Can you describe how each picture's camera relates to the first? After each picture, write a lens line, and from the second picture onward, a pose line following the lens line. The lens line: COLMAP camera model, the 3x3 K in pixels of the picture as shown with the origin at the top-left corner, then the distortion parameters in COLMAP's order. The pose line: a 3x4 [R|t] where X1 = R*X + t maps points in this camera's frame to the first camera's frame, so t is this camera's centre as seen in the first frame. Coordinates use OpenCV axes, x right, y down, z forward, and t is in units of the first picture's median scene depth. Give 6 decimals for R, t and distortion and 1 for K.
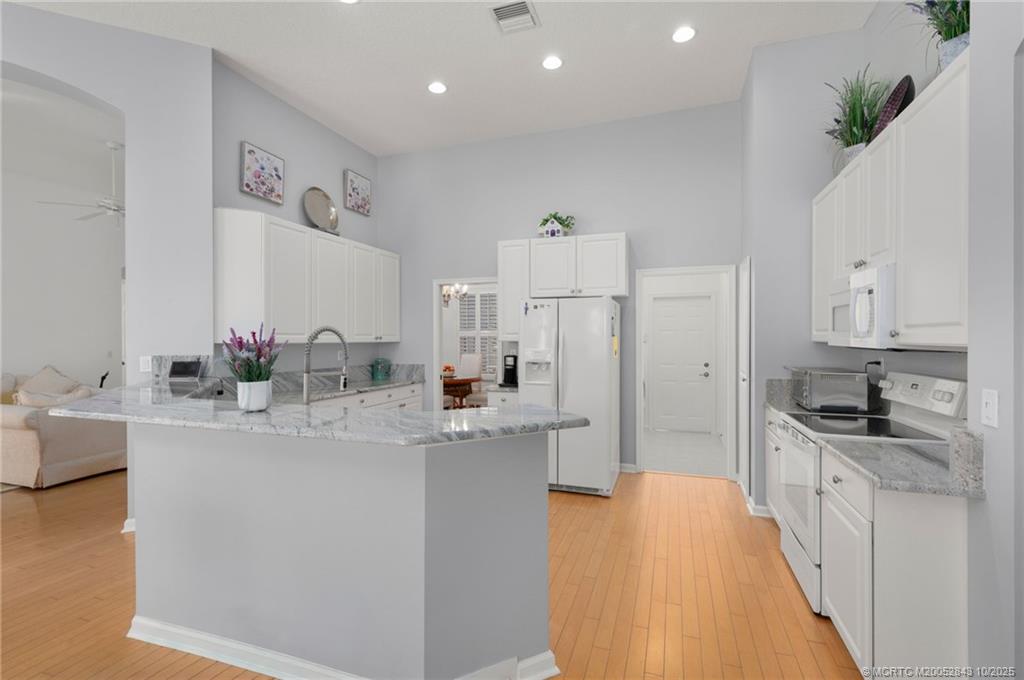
lens RADIAL K [[437.7, 0, 520.8], [0, 437.7, 332.7], [0, 0, 1]] dist [0.002359, -0.000023]
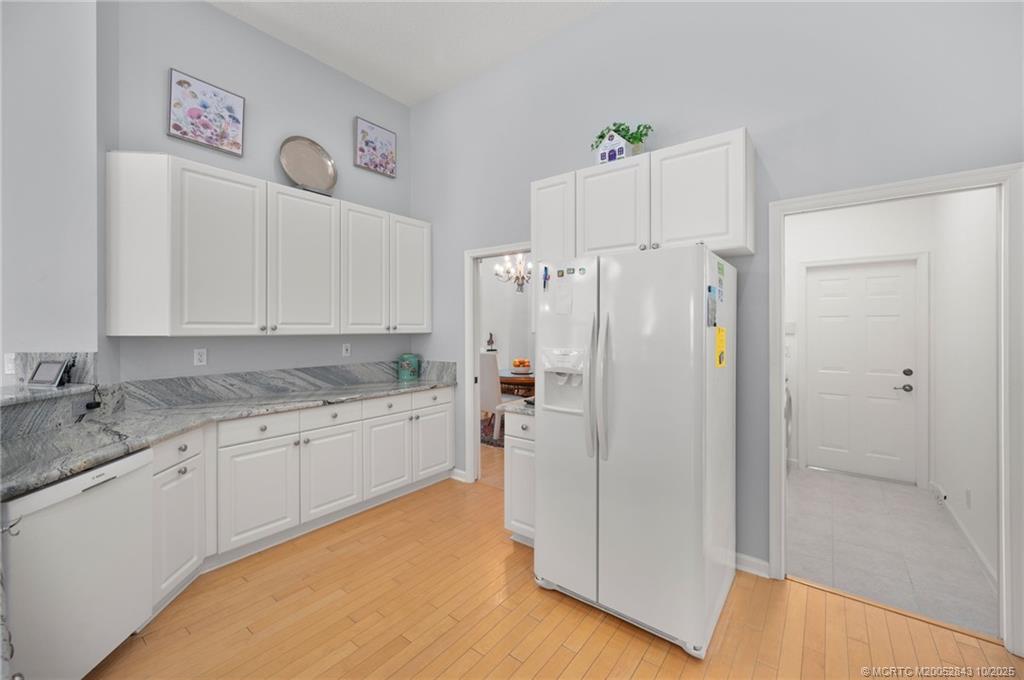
lens RADIAL K [[409.9, 0, 514.4], [0, 409.9, 323.3], [0, 0, 1]] dist [-0.004299, -0.000020]
pose [[0.948014, -0.002650, -0.318216, 0.124536], [0.003650, 0.999990, 0.002546, 0.002924], [0.318206, -0.003575, 0.948015, 0.417874]]
